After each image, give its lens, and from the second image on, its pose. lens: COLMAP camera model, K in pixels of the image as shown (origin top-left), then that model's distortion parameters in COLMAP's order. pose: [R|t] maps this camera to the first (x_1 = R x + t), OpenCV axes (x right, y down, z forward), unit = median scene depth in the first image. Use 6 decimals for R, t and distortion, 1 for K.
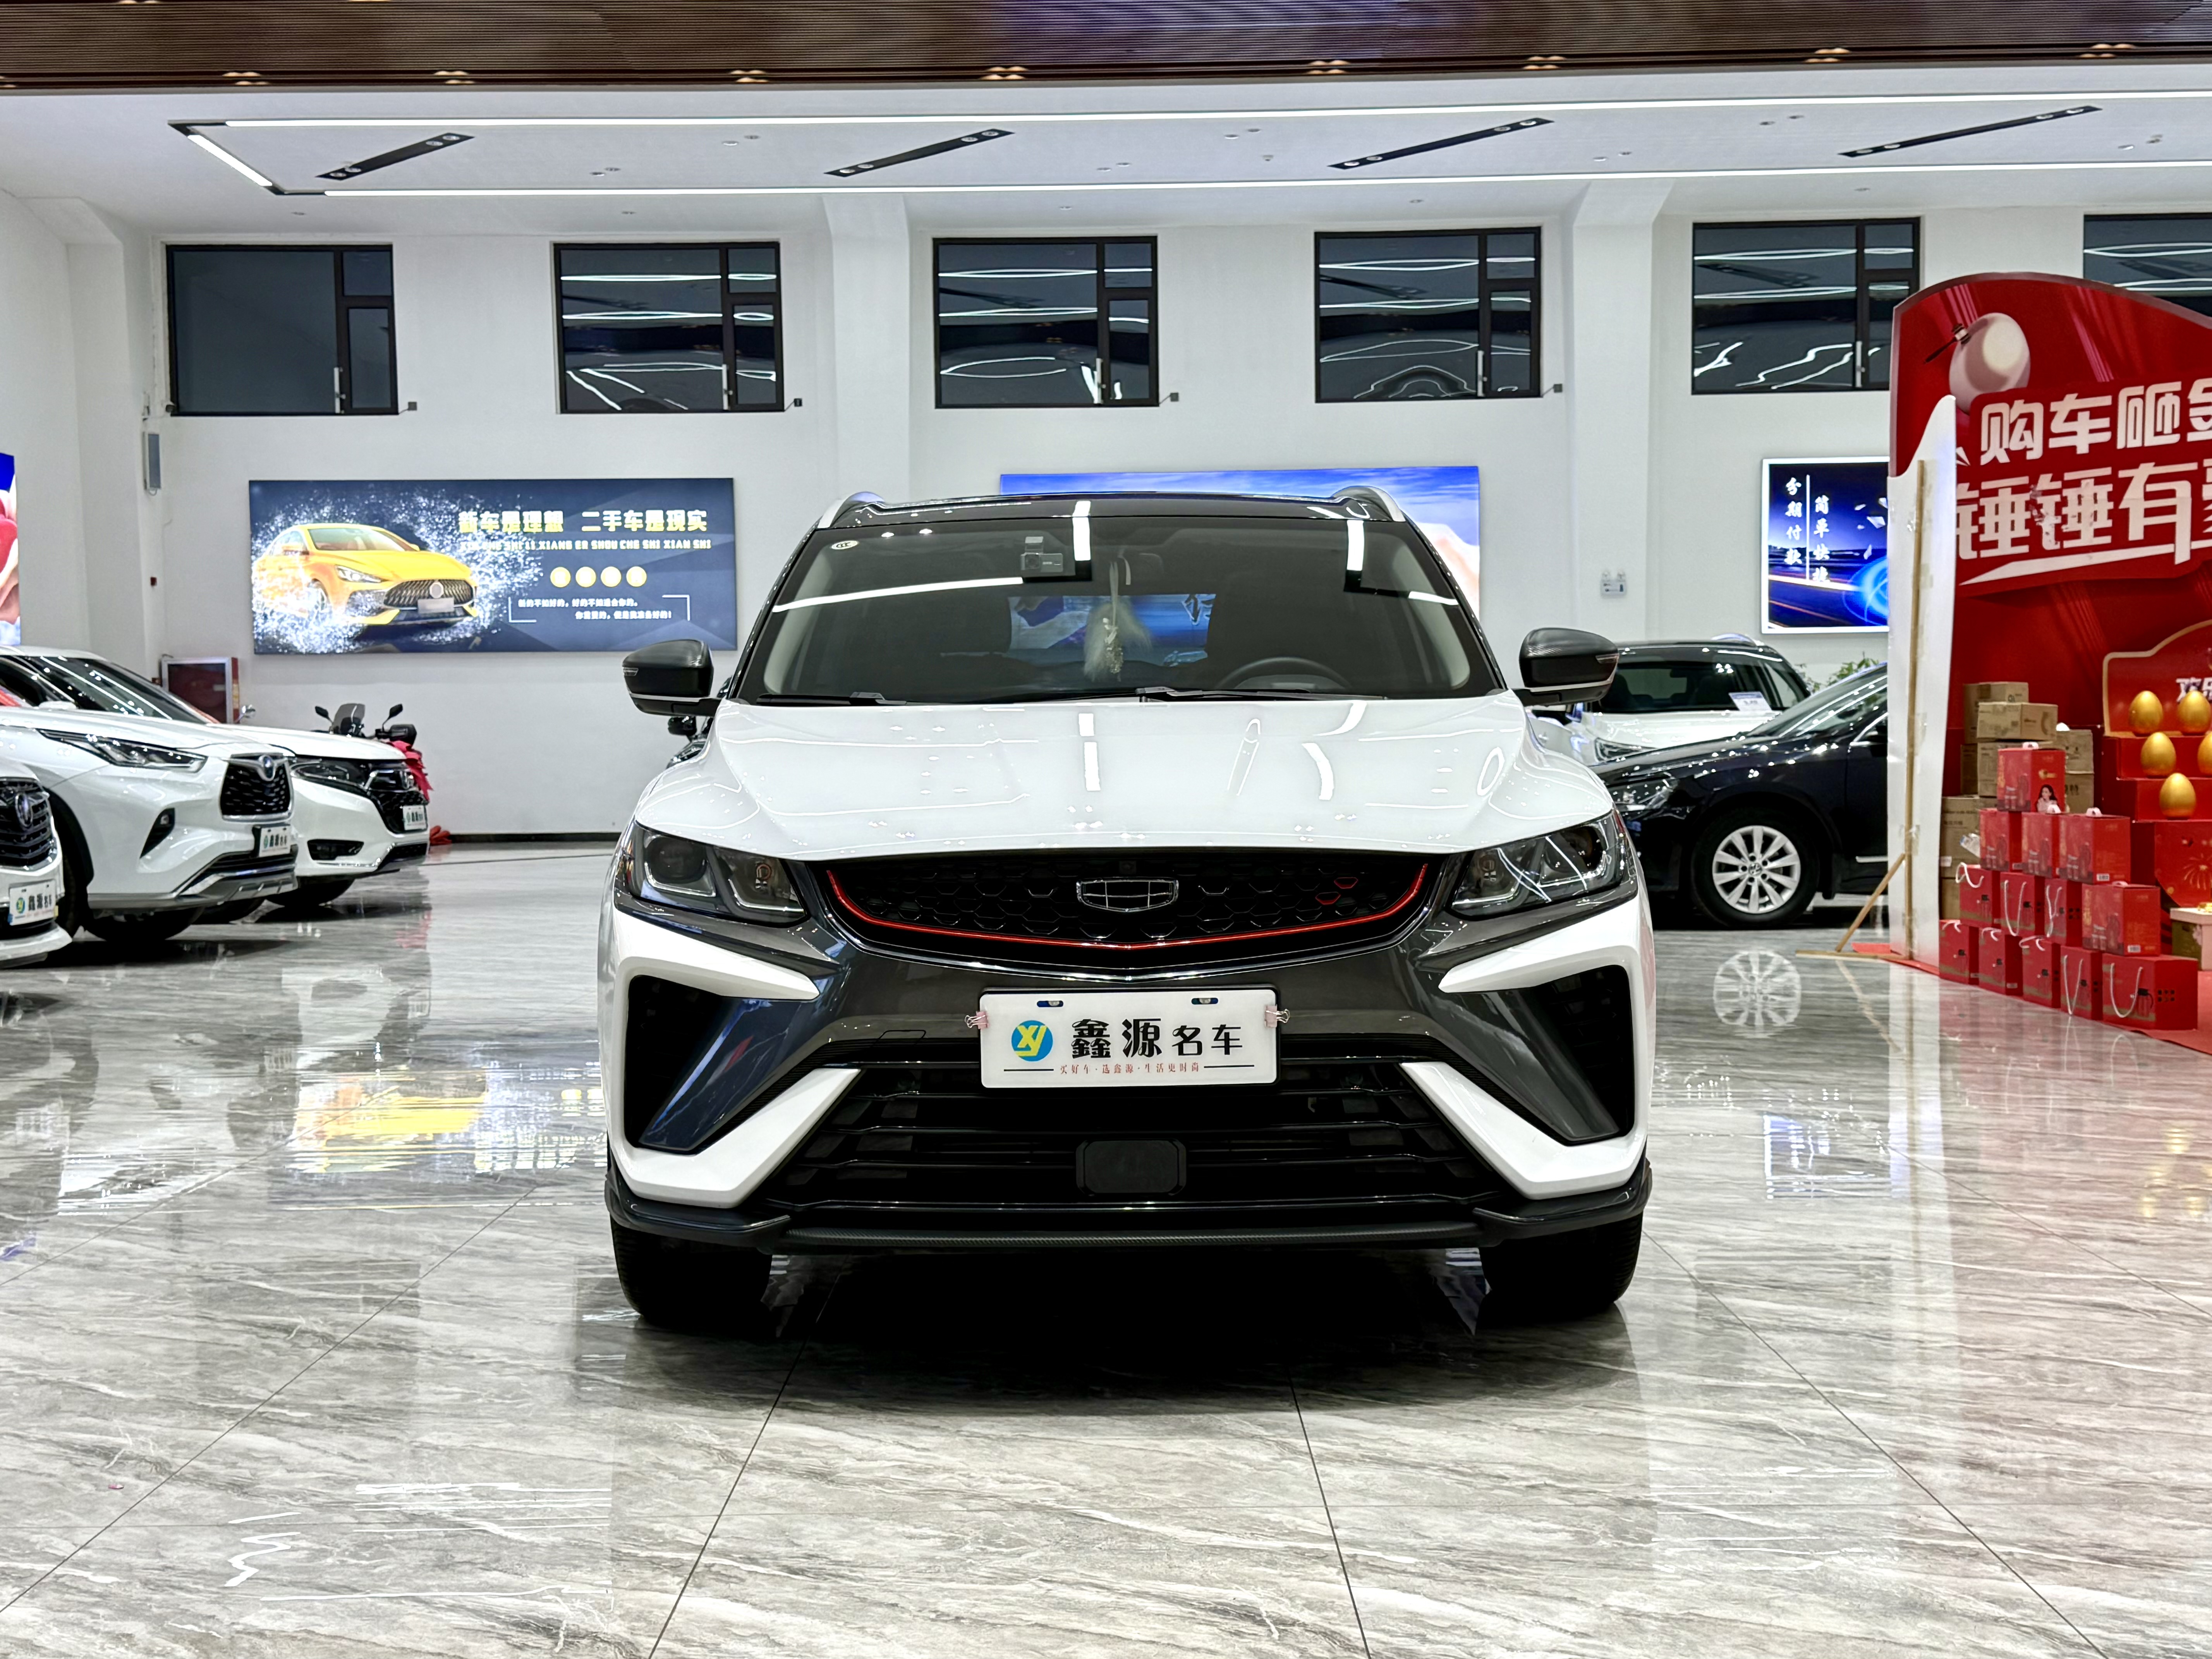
lens RADIAL K [[2735.6, 0, 1098.6], [0, 2735.6, 849.5], [0, 0, 1]] dist [0.086136, 0.000000]
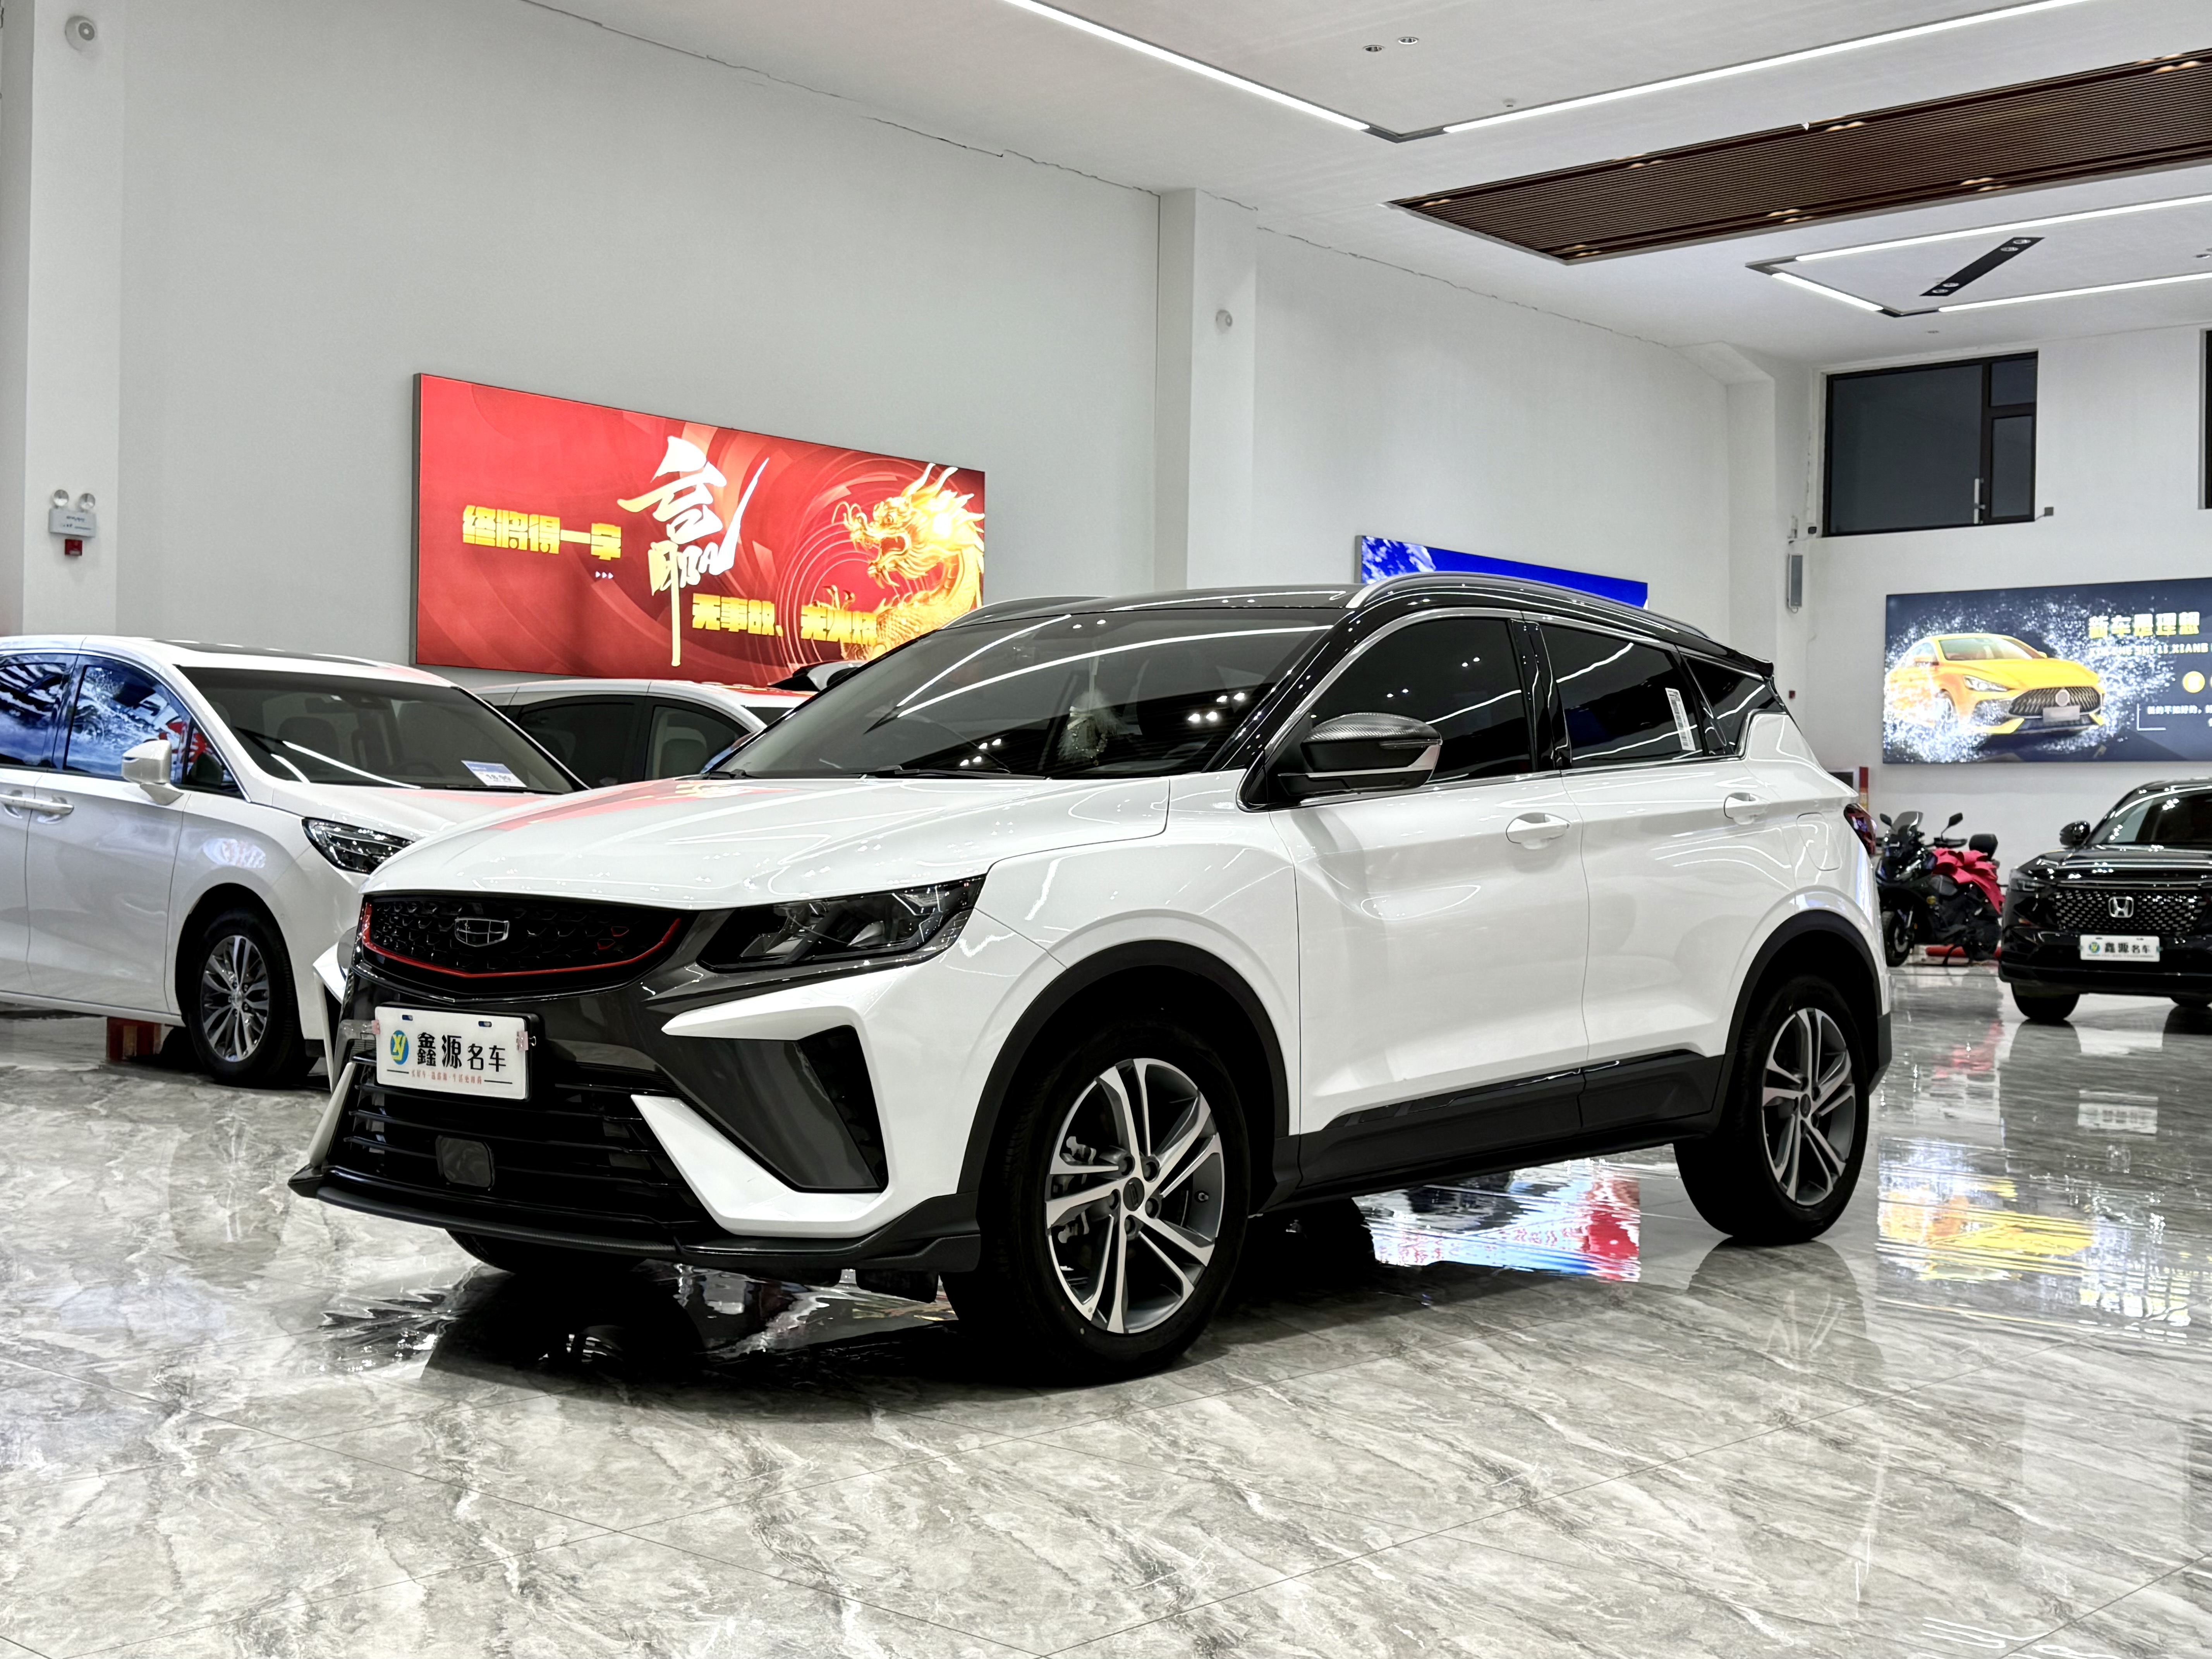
lens RADIAL K [[2735.6, 0, 1100.9], [0, 2735.6, 846.4], [0, 0, 1]] dist [0.086136, 0.000000]
pose [[0.751782, 0.024995, -0.658938, 0.162465], [-0.053407, 0.998306, -0.023063, -0.001132], [0.657245, 0.052530, 0.751844, 0.046654]]
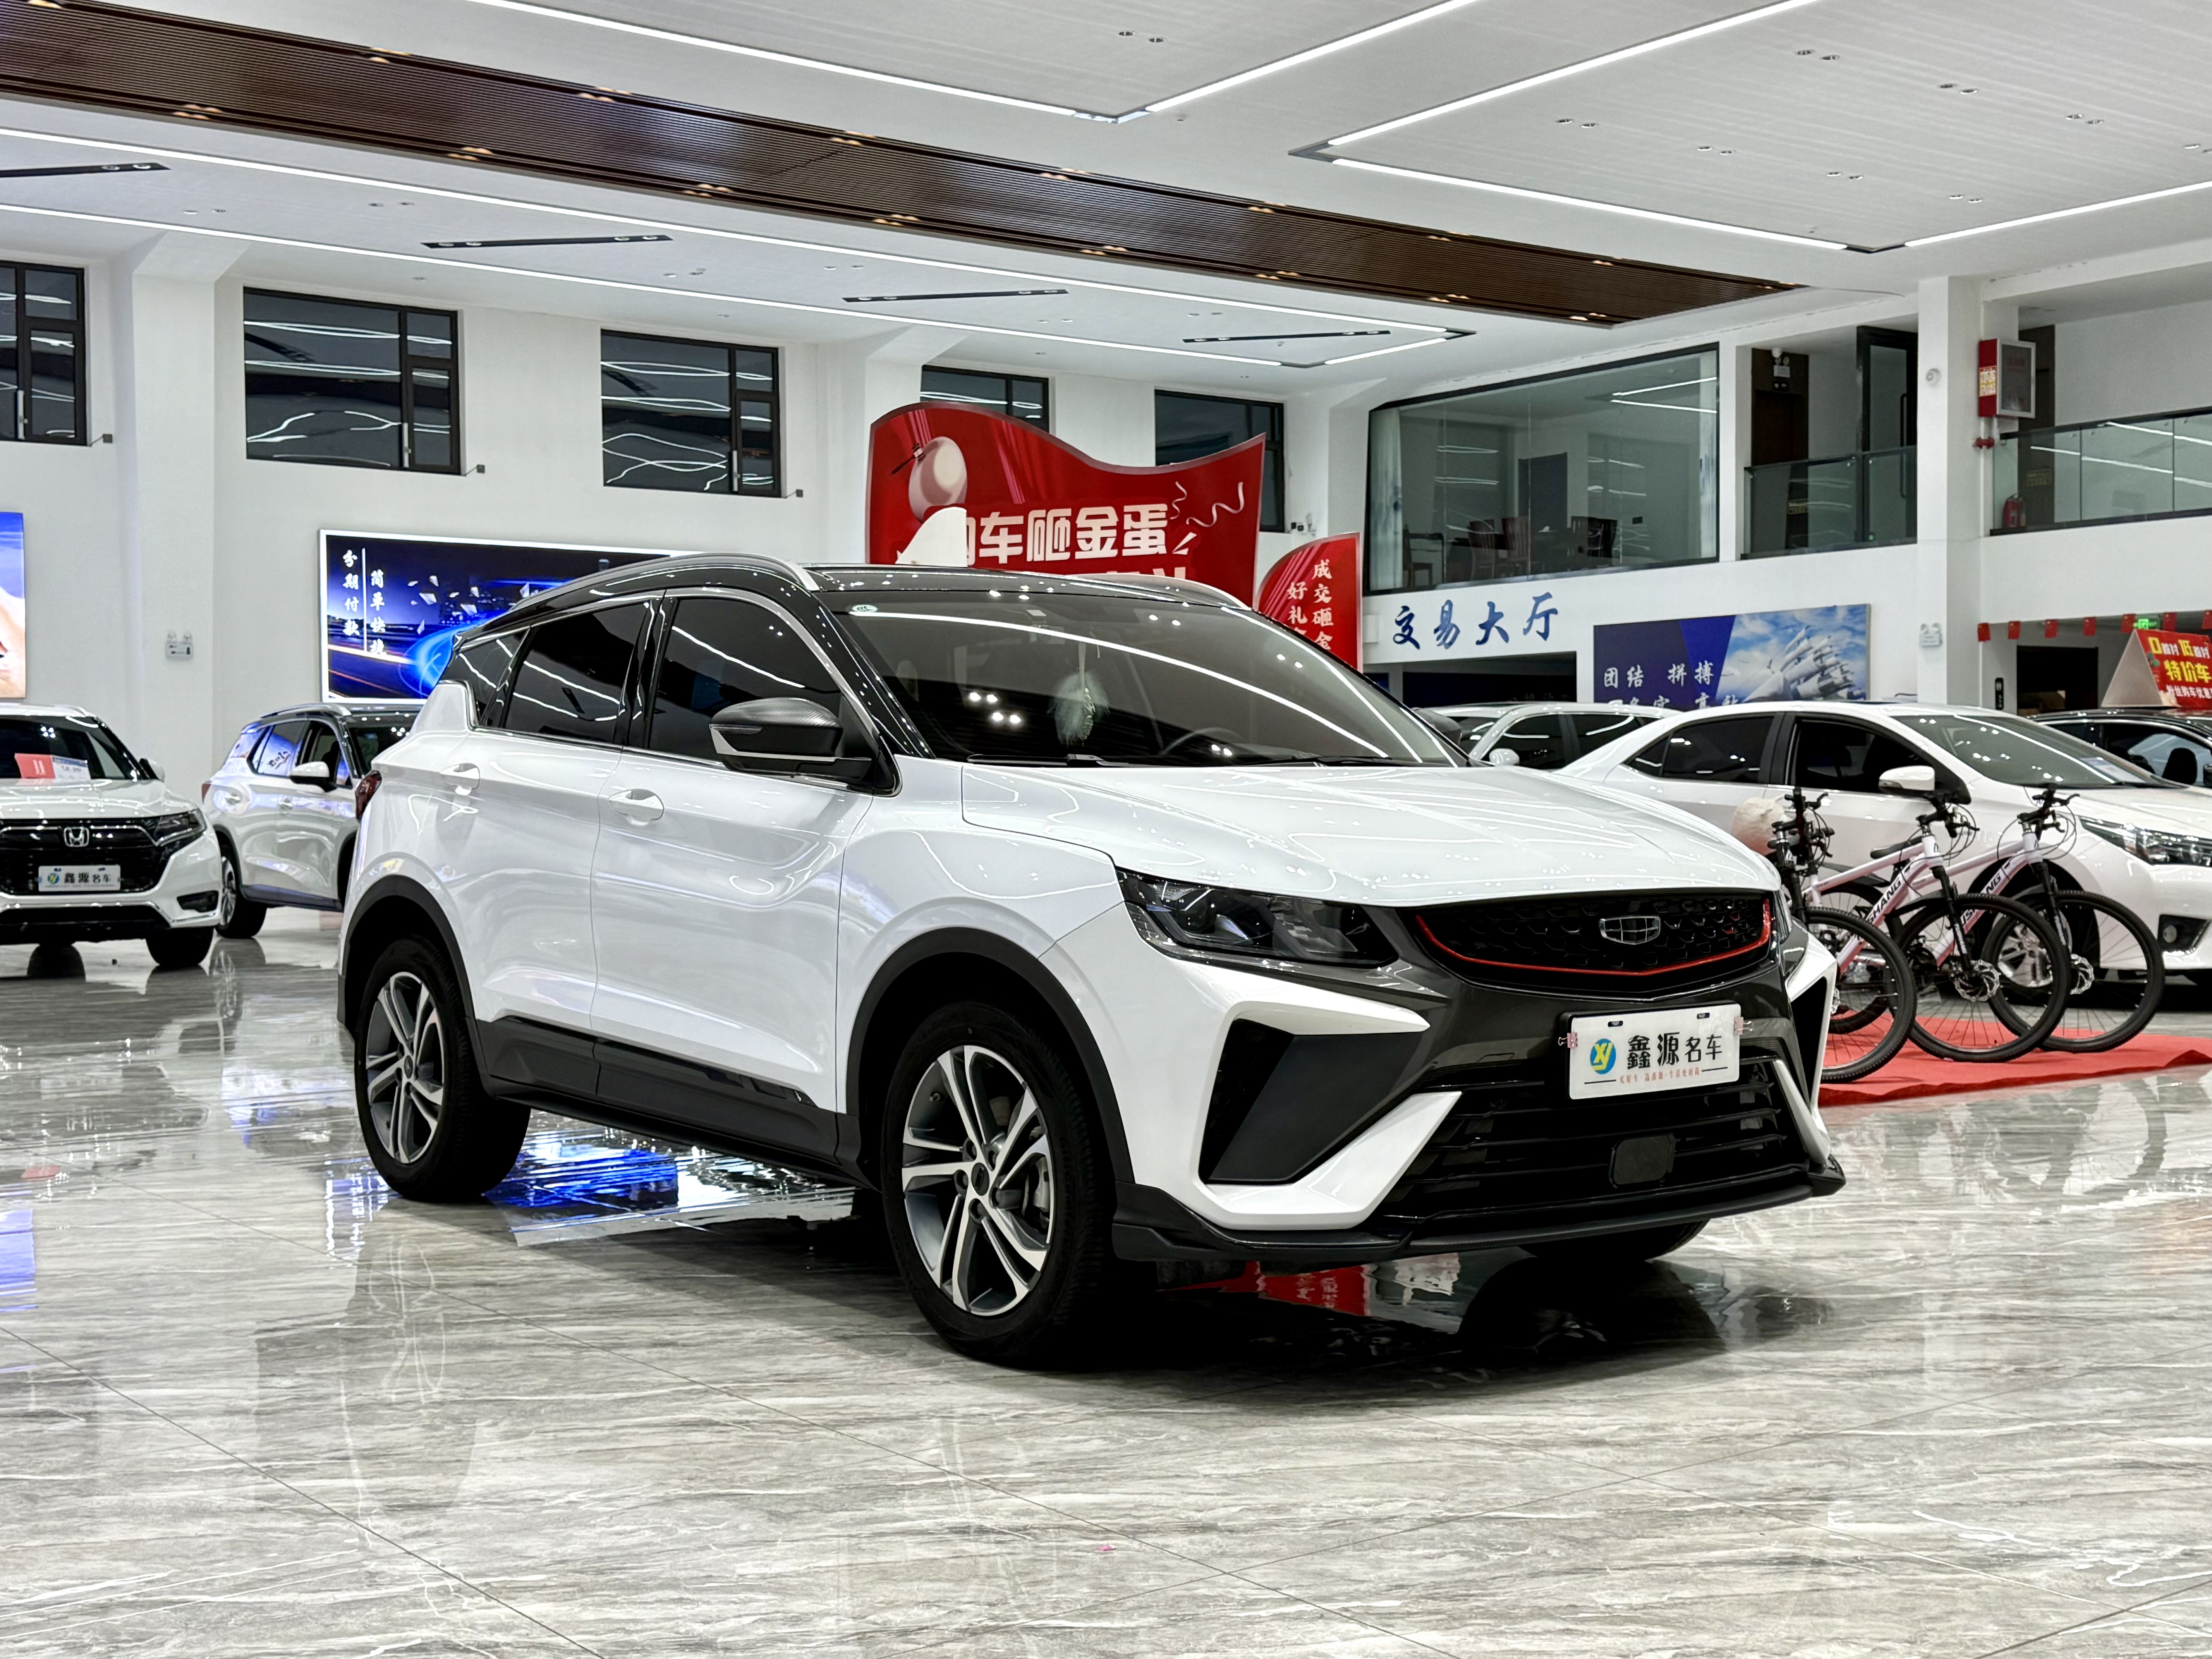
lens RADIAL K [[2735.6, 0, 1106.2], [0, 2735.6, 825.3], [0, 0, 1]] dist [0.086136, 0.000000]
pose [[0.790853, -0.000084, 0.612006, -0.148085], [0.021165, 0.999406, -0.027213, -0.000274], [-0.611640, 0.034475, 0.790385, 0.031693]]
